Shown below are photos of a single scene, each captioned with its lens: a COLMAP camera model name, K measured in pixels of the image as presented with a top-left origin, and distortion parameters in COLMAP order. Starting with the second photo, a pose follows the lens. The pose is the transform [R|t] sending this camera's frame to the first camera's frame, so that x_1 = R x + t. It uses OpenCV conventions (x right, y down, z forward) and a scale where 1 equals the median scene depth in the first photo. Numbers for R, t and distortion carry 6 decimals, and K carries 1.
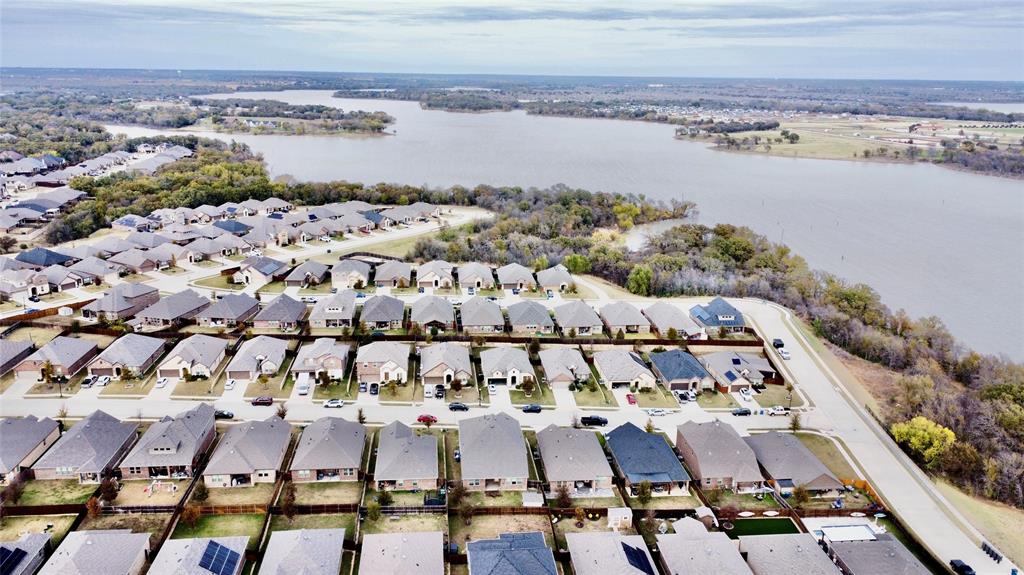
lens RADIAL K [[750.0, 0, 512.0], [0, 750.0, 287.5], [0, 0, 1]] dist [0.000268, 0.000121]
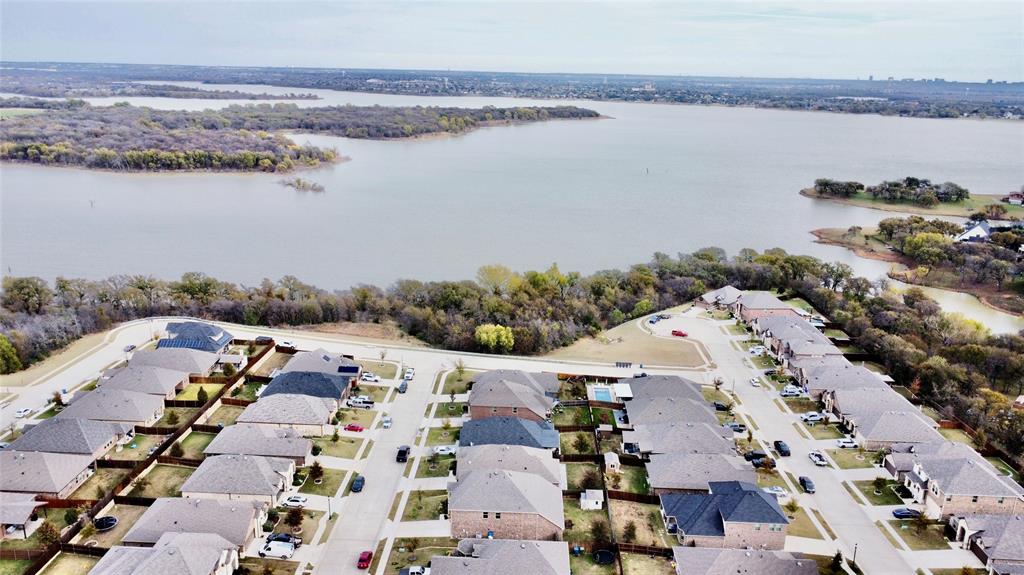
lens RADIAL K [[750.0, 0, 512.0], [0, 750.0, 287.5], [0, 0, 1]] dist [0.000268, 0.000121]
pose [[0.138514, -0.280916, 0.949684, -0.569979], [0.247097, 0.938404, 0.241540, -0.164745], [-0.959039, 0.201208, 0.199396, 0.561066]]
